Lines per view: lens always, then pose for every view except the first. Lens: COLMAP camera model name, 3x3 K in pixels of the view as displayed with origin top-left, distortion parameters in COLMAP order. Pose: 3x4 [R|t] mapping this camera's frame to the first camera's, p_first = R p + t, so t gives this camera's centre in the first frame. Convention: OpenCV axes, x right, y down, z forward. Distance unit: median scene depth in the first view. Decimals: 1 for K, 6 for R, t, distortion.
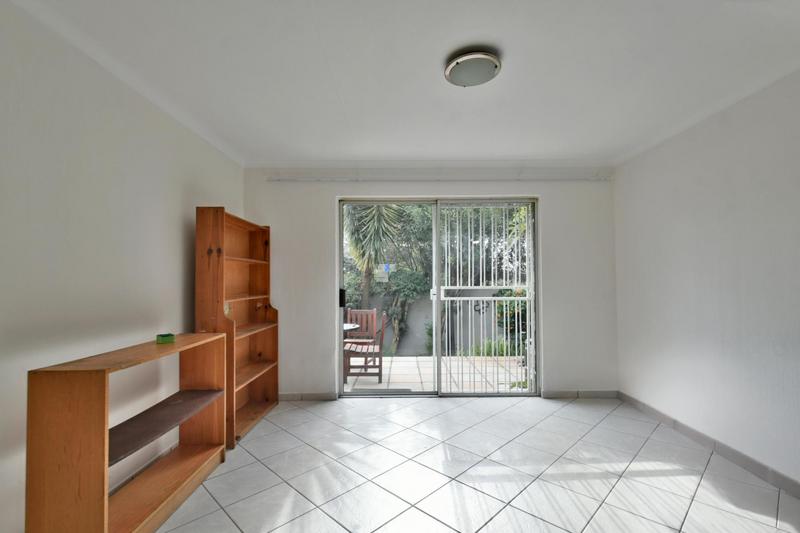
lens RADIAL K [[359.7, 0, 399.8], [0, 359.7, 276.9], [0, 0, 1]] dist [-0.000996, -0.000510]
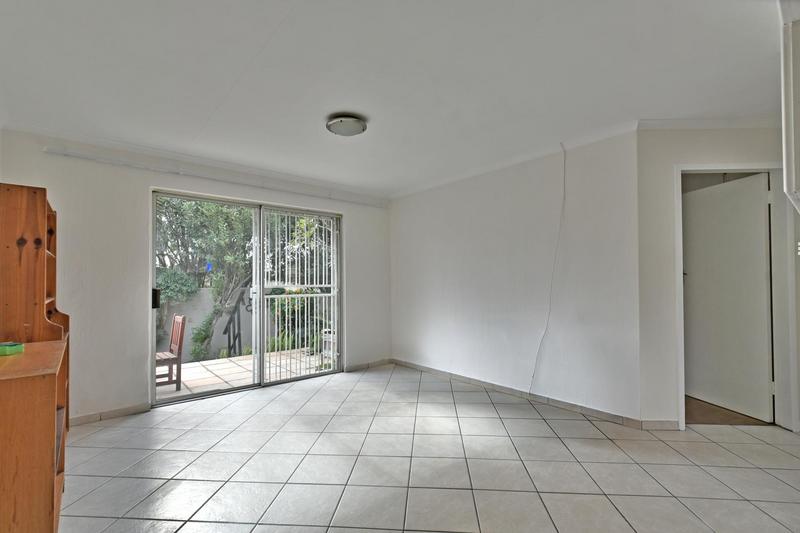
lens RADIAL K [[367.3, 0, 402.4], [0, 367.3, 279.7], [0, 0, 1]] dist [-0.001565, -0.000408]
pose [[0.758505, 0.004954, 0.651649, -0.287028], [-0.008456, 0.999962, 0.002242, 0.002983], [-0.651613, -0.007211, 0.758518, -0.111790]]
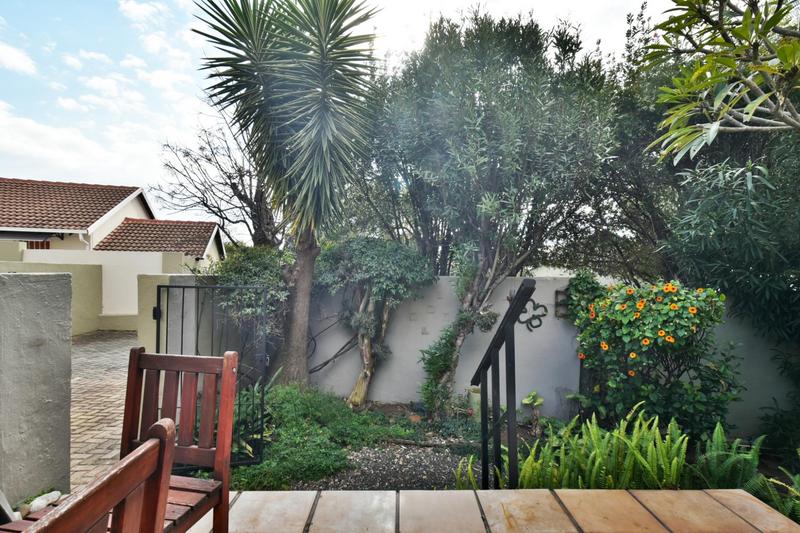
lens RADIAL K [[359.7, 0, 399.8], [0, 359.7, 276.9], [0, 0, 1]] dist [-0.000996, -0.000510]
pose [[0.999591, 0.012394, 0.025784, 0.056715], [-0.012962, 0.999674, 0.021984, 0.045479], [-0.025503, -0.022310, 0.999426, 1.108563]]
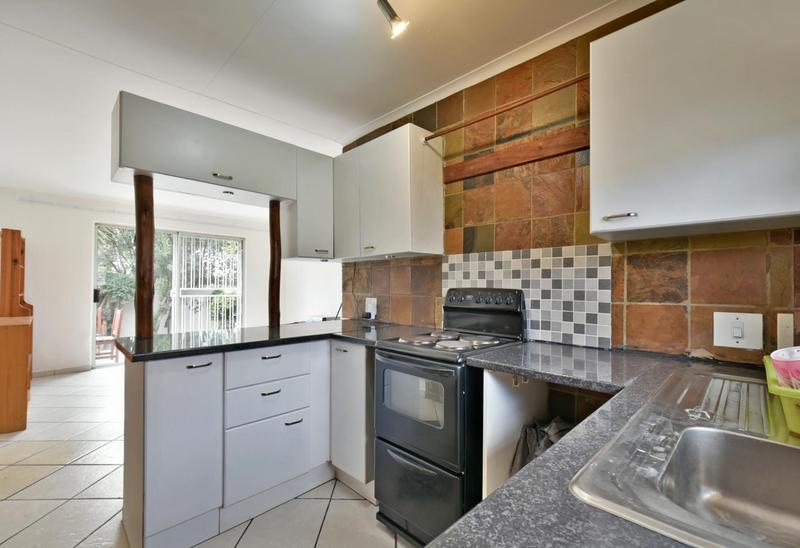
lens RADIAL K [[349.8, 0, 400.5], [0, 349.8, 284.4], [0, 0, 1]] dist [0.000666, -0.000057]
pose [[0.706860, 0.016524, 0.707161, -0.277288], [-0.020314, 0.999789, -0.003056, -0.003301], [-0.707062, -0.012205, 0.707046, -0.729016]]
